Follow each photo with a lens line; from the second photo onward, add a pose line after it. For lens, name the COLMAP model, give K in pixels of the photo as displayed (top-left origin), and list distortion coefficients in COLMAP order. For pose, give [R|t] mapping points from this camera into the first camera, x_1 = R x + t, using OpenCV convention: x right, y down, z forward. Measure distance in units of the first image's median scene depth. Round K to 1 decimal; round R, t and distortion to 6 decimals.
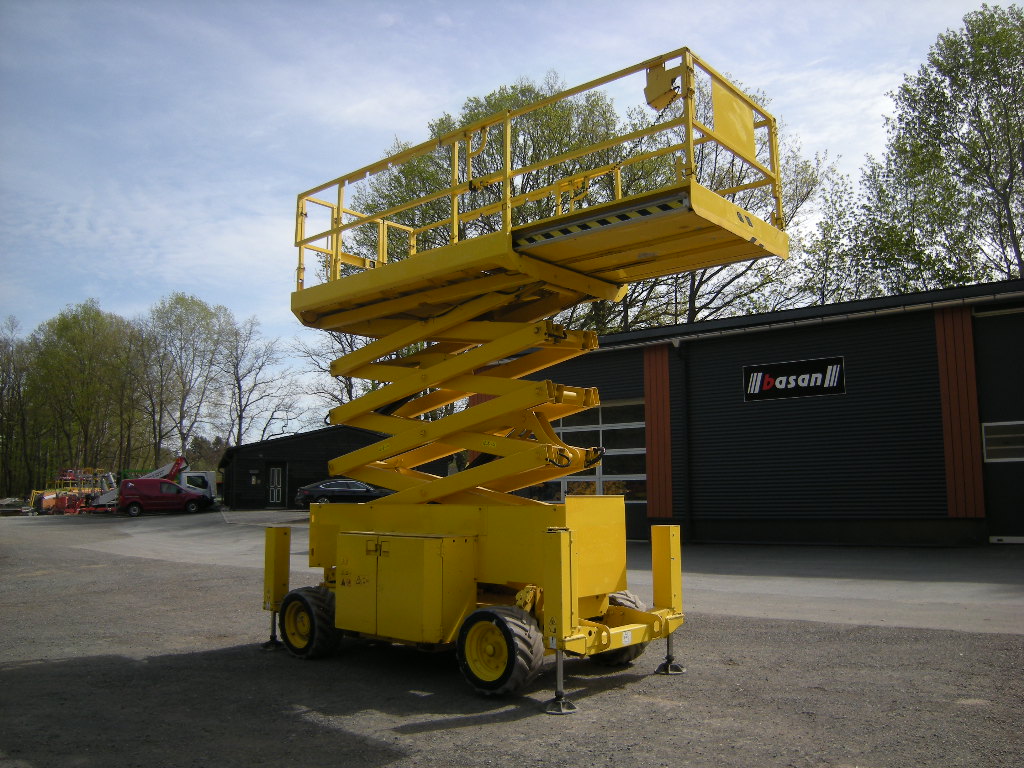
lens RADIAL K [[856.3, 0, 459.4], [0, 856.3, 384.3], [0, 0, 1]] dist [-0.078651, 0.001175]
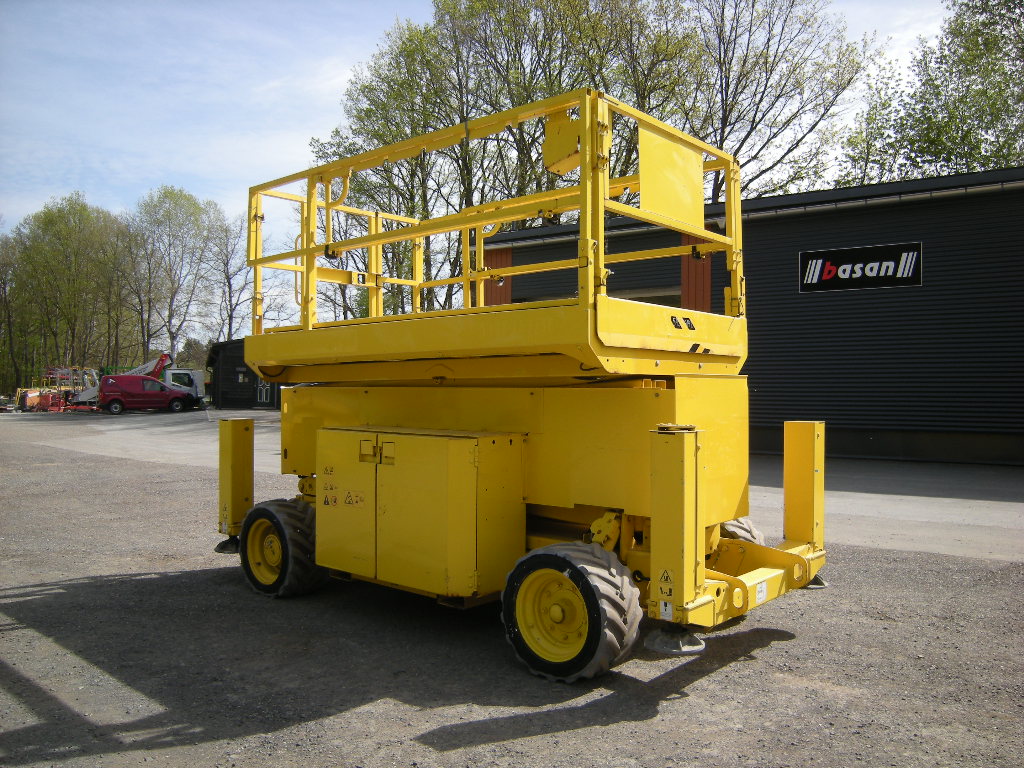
lens RADIAL K [[845.4, 0, 512.0], [0, 845.4, 384.0], [0, 0, 1]] dist [-0.087151, 0.003466]
pose [[0.997181, 0.022486, 0.071590, -0.016503], [-0.030096, 0.993796, 0.107066, 0.027930], [-0.068738, -0.108919, 0.991671, 0.145944]]
